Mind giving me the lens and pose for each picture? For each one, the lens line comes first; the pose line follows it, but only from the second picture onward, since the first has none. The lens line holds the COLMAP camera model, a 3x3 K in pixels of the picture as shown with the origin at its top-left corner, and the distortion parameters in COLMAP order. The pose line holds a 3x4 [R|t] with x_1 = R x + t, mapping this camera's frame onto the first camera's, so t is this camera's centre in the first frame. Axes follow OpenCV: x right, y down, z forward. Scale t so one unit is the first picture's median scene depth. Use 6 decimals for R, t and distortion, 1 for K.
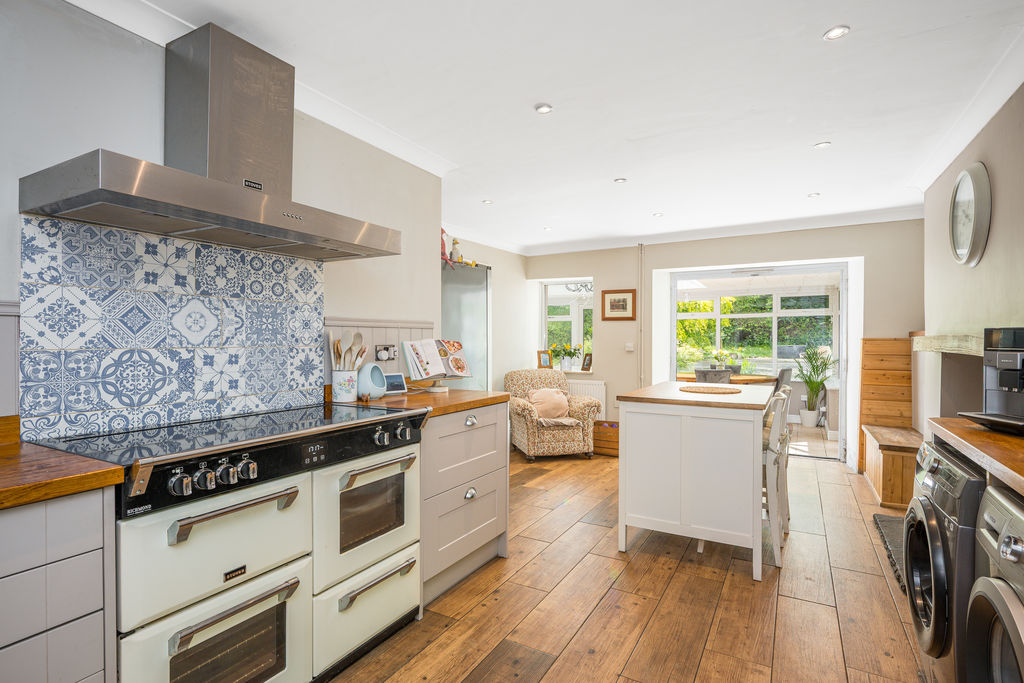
lens RADIAL K [[505.3, 0, 511.0], [0, 505.3, 345.3], [0, 0, 1]] dist [-0.004113, -0.000146]
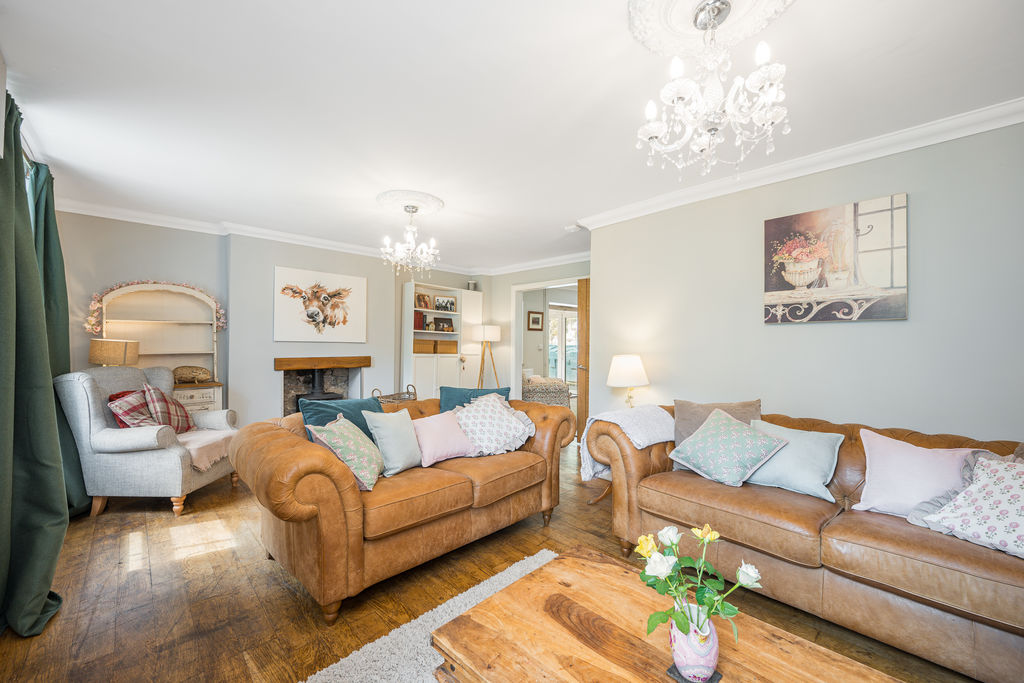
lens RADIAL K [[425.9, 0, 510.2], [0, 425.9, 344.7], [0, 0, 1]] dist [0.000493, -0.000754]
pose [[0.288443, -0.002783, 0.957493, -0.927269], [0.010139, 0.999949, -0.000148, -0.004237], [-0.957444, 0.009751, 0.288456, 0.576815]]
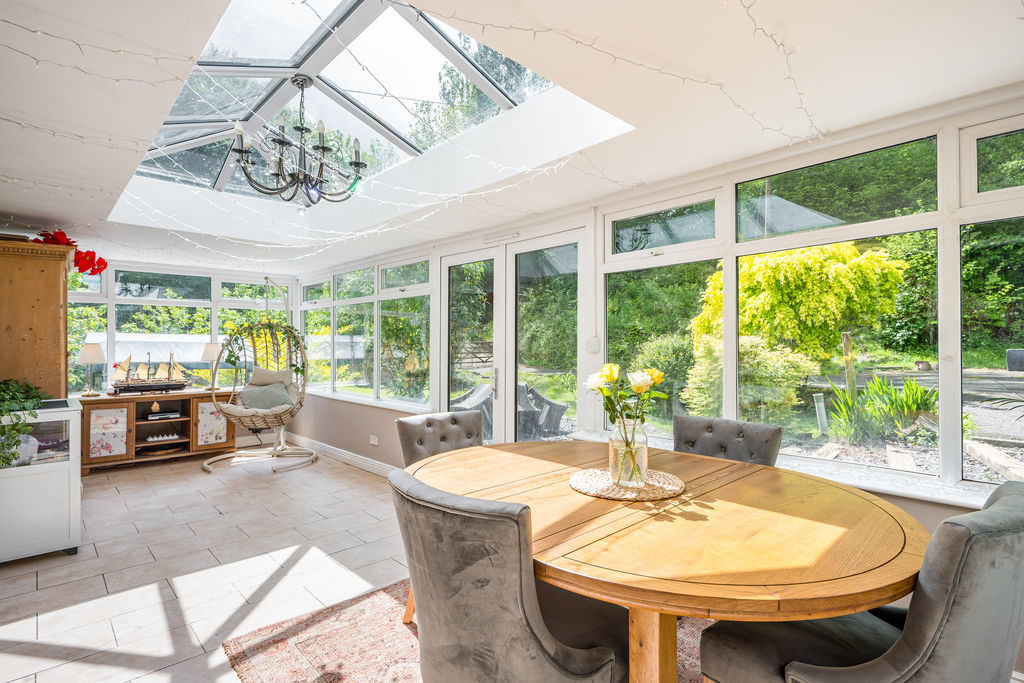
lens RADIAL K [[505.3, 0, 516.1], [0, 505.3, 342.5], [0, 0, 1]] dist [-0.004113, -0.000146]
pose [[0.956510, -0.004763, -0.291659, 0.470325], [0.000879, 0.999909, -0.013448, 0.001159], [0.291697, 0.012607, 0.956428, 0.847464]]
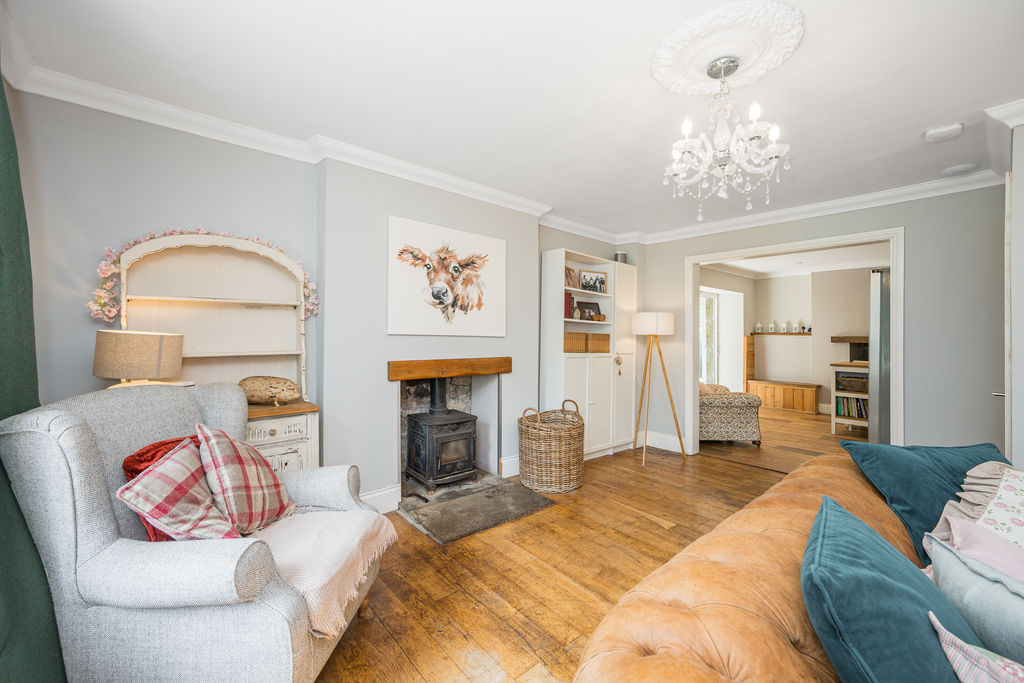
lens RADIAL K [[425.9, 0, 512.6], [0, 425.9, 337.9], [0, 0, 1]] dist [0.000493, -0.000754]
pose [[0.331688, -0.004544, 0.943378, -0.749245], [0.005258, 0.999982, 0.002968, -0.010779], [-0.943375, 0.003975, 0.331706, 0.869906]]
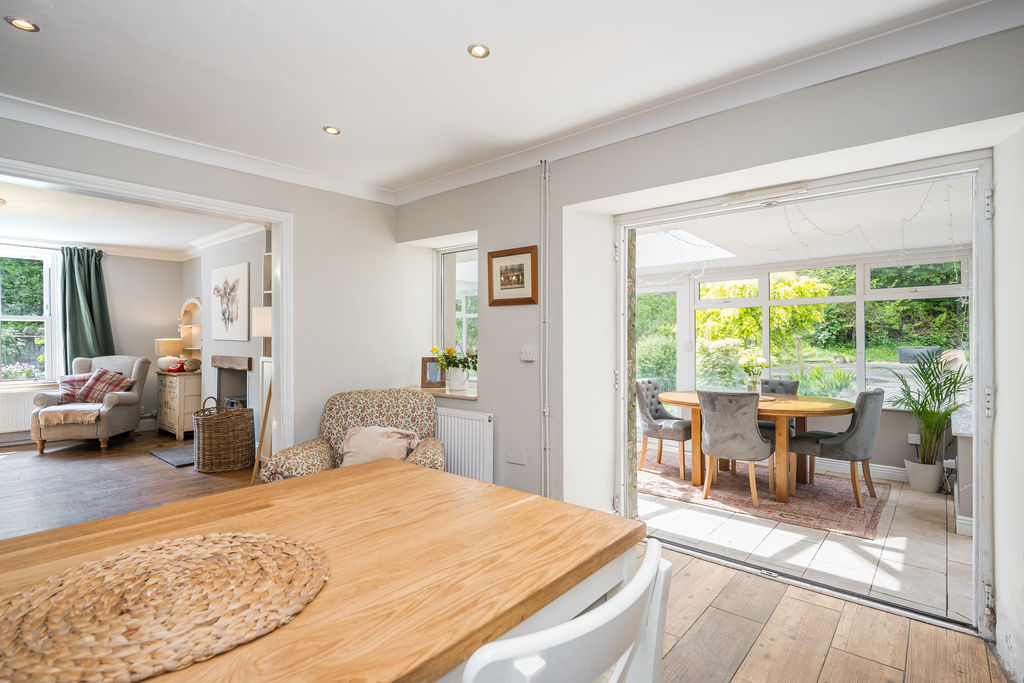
lens RADIAL K [[505.3, 0, 511.0], [0, 505.3, 335.5], [0, 0, 1]] dist [-0.004113, -0.000146]
pose [[0.982345, -0.003128, -0.187053, 0.263783], [-0.000465, 0.999816, -0.019162, -0.004361], [0.187078, 0.018911, 0.982163, 0.385649]]
